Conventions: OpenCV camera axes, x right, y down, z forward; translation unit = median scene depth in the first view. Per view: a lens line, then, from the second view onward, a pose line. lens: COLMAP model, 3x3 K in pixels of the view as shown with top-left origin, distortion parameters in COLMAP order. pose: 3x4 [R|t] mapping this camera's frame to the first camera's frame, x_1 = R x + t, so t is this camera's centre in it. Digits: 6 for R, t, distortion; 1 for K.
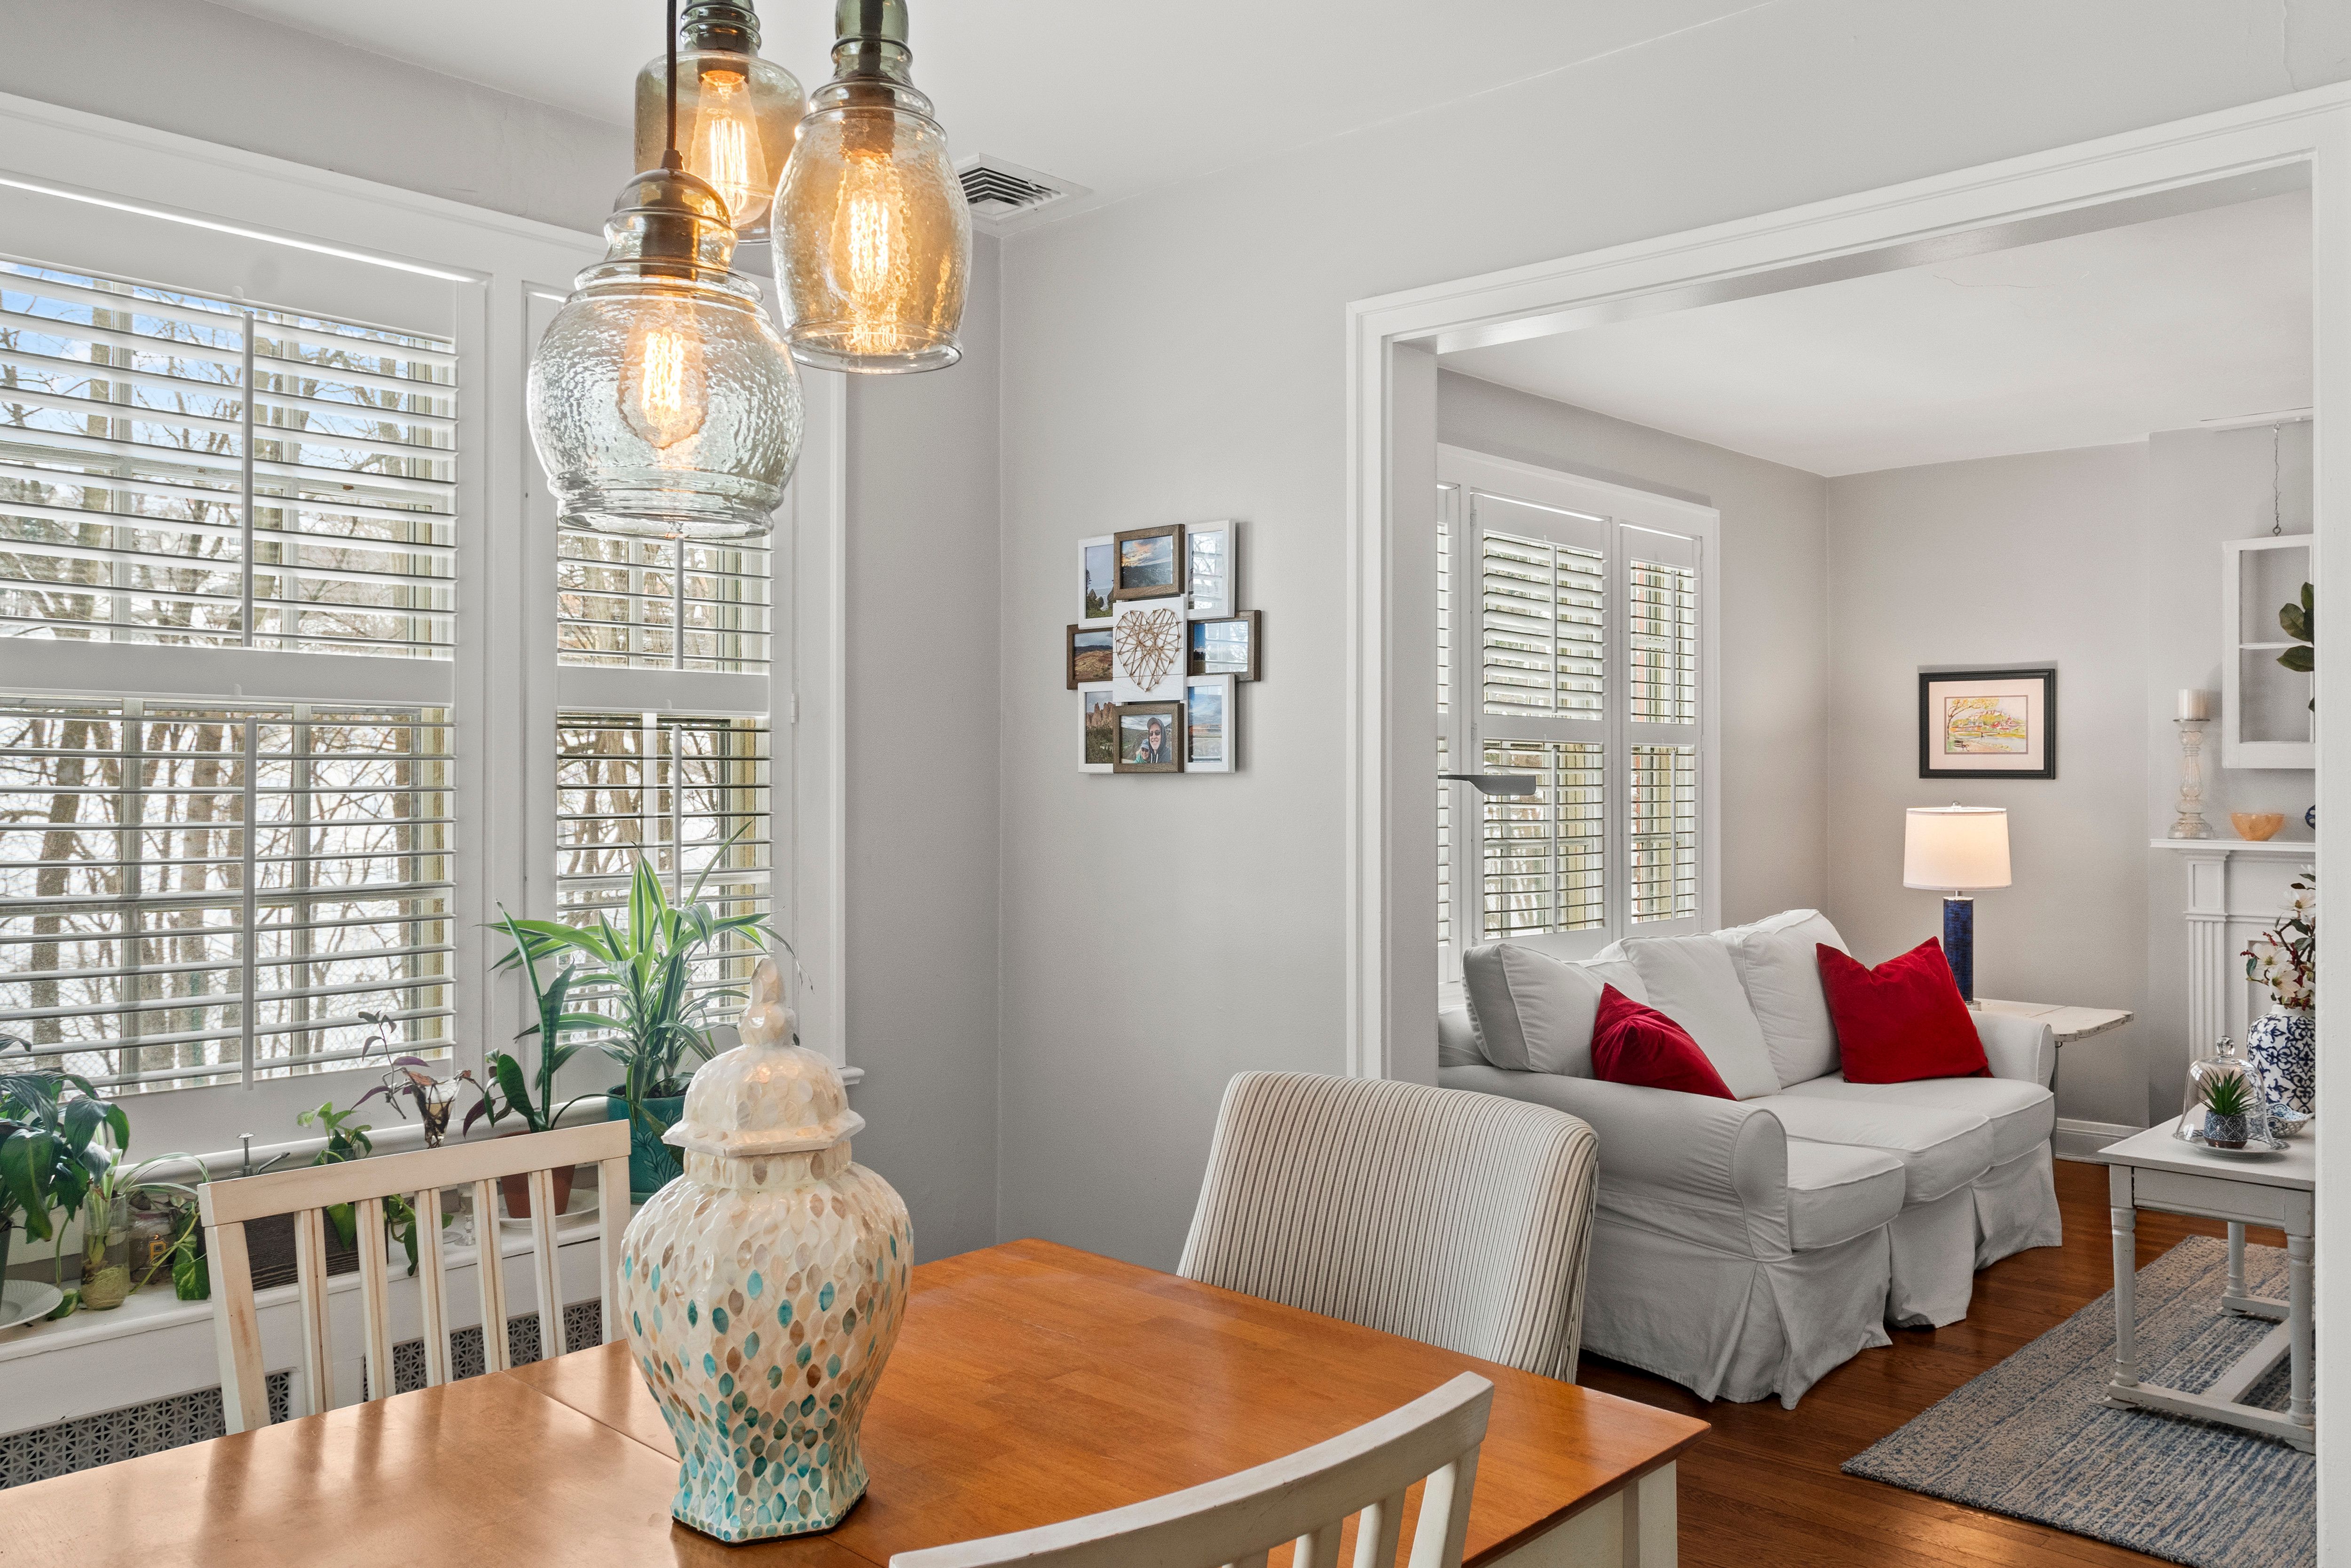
lens RADIAL K [[1836.6, 0, 1250.6], [0, 1836.6, 761.6], [0, 0, 1]] dist [-0.001537, 0.001002]
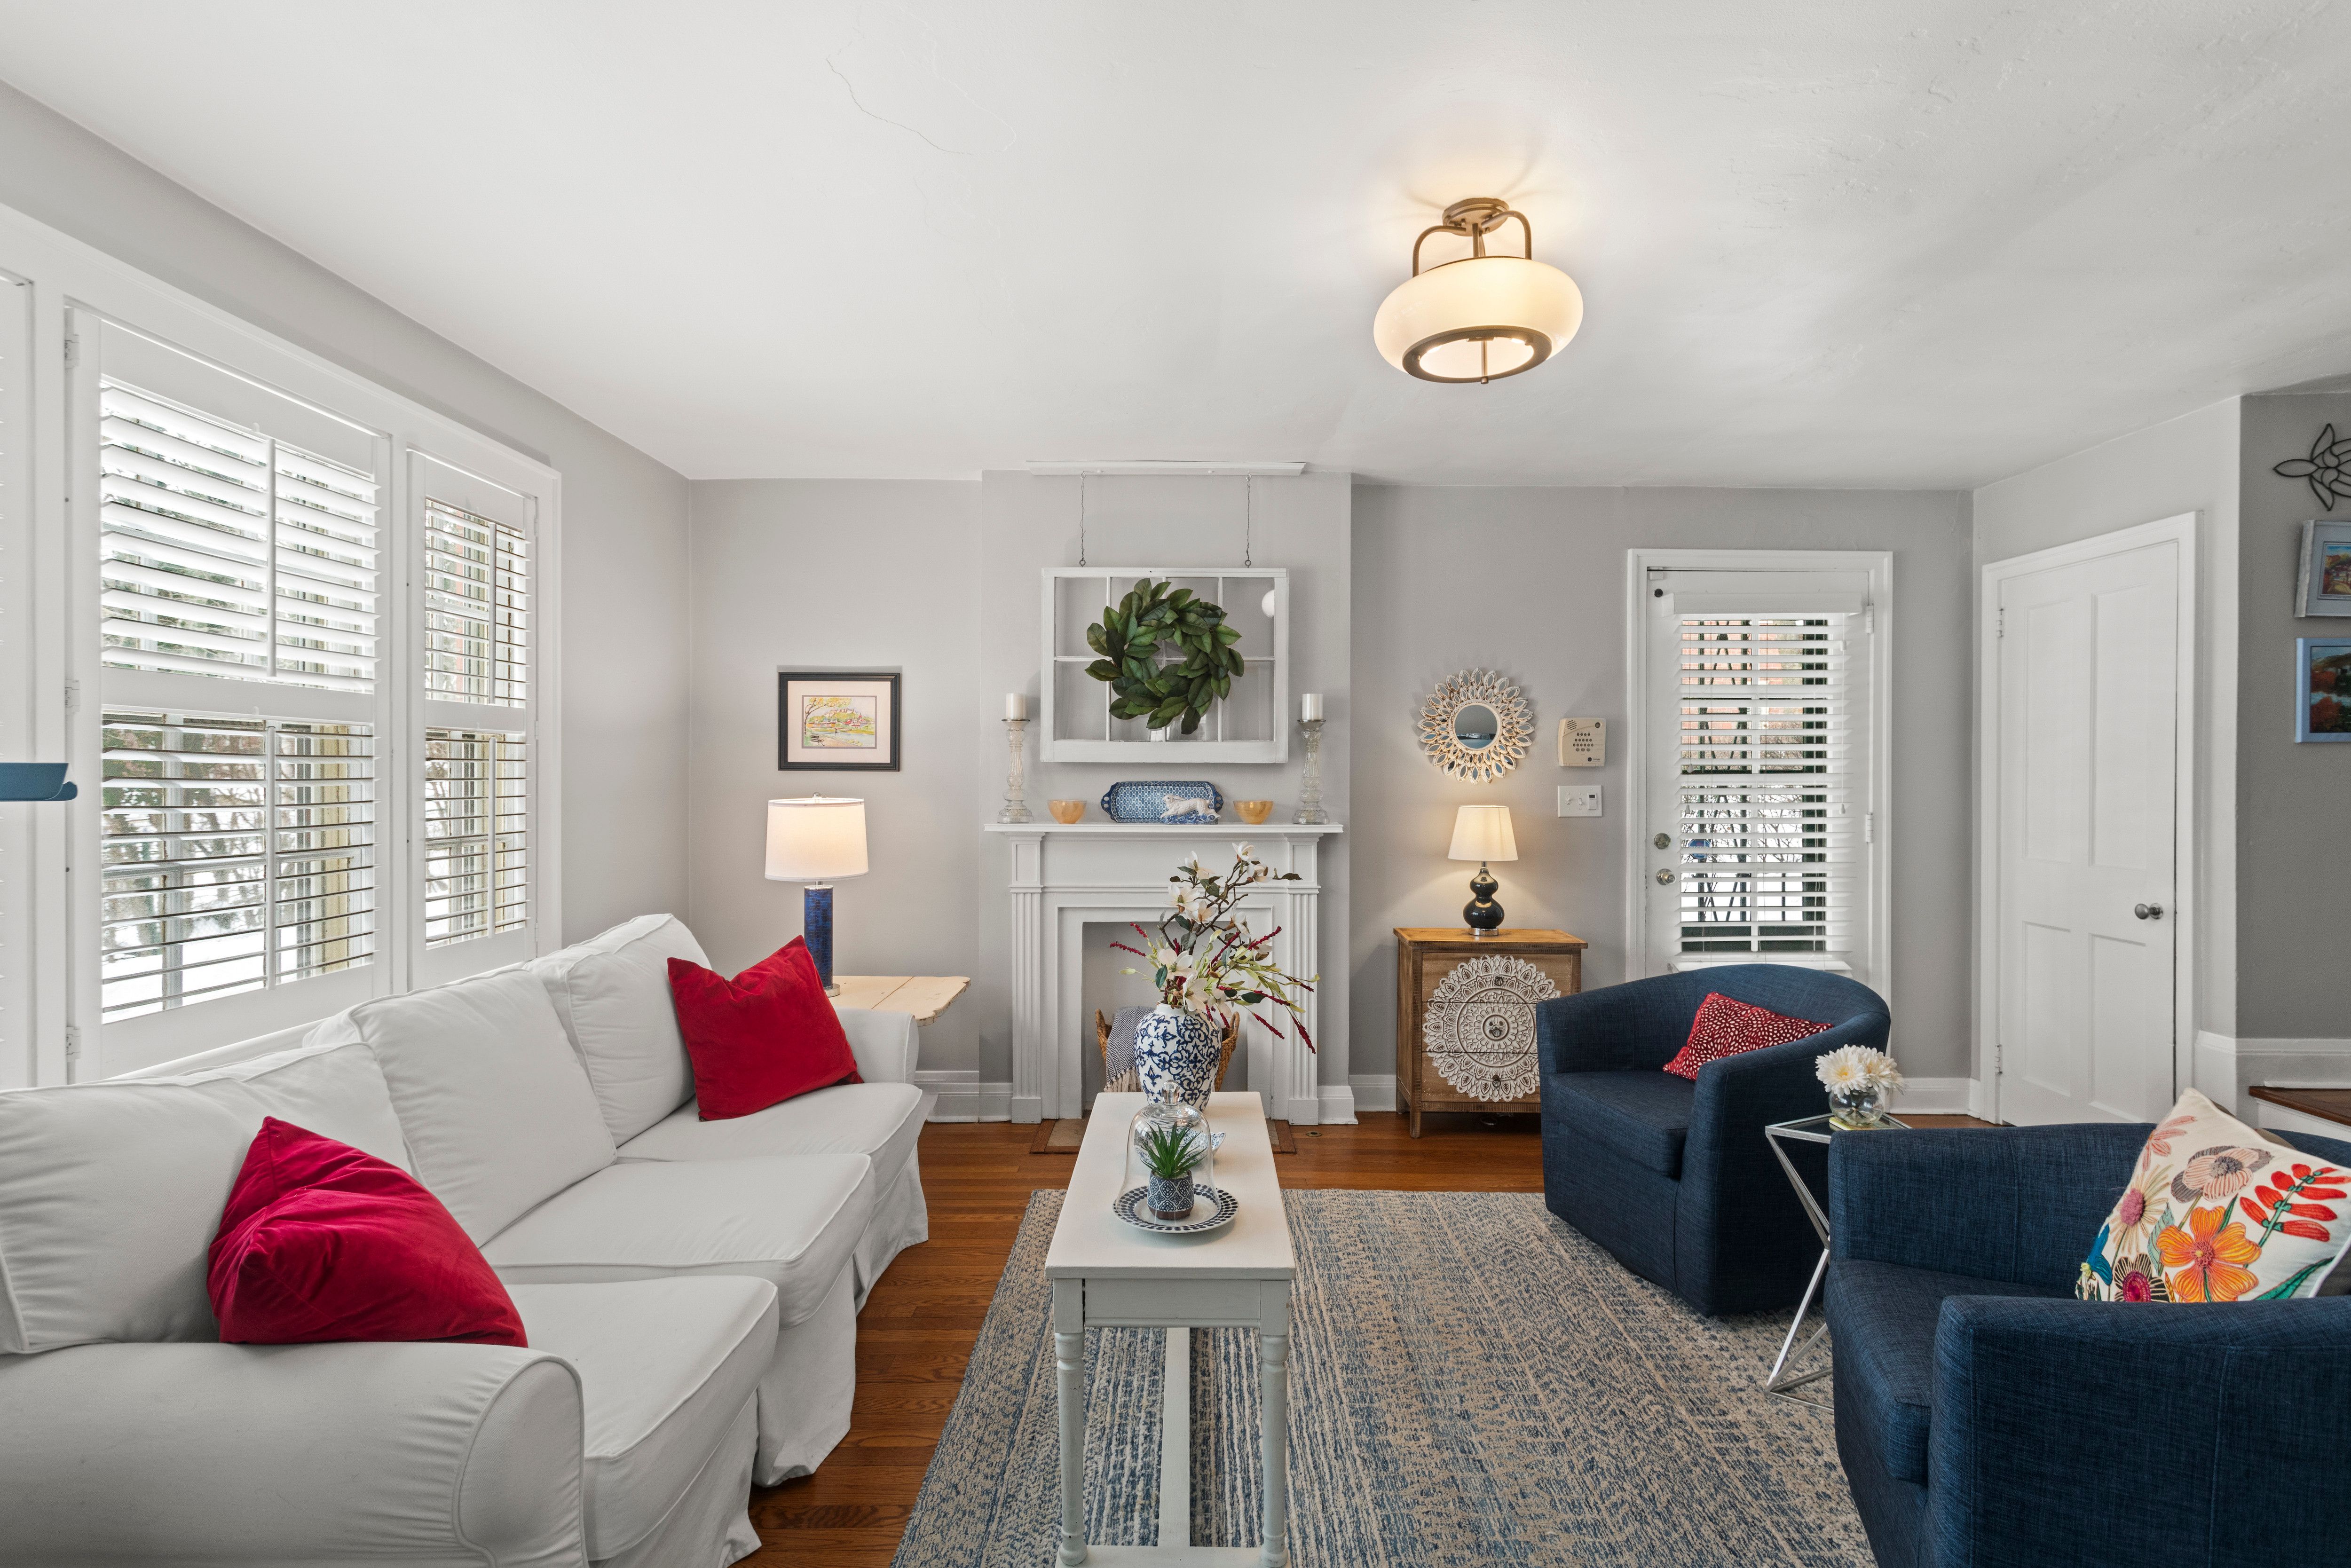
lens RADIAL K [[1106.5, 0, 1188.1], [0, 1106.5, 774.8], [0, 0, 1]] dist [0.002499, 0.001414]
pose [[0.753585, -0.001908, 0.657348, 0.239400], [-0.006282, 0.999929, 0.010104, 0.007299], [-0.657321, -0.011743, 0.753519, 0.711507]]
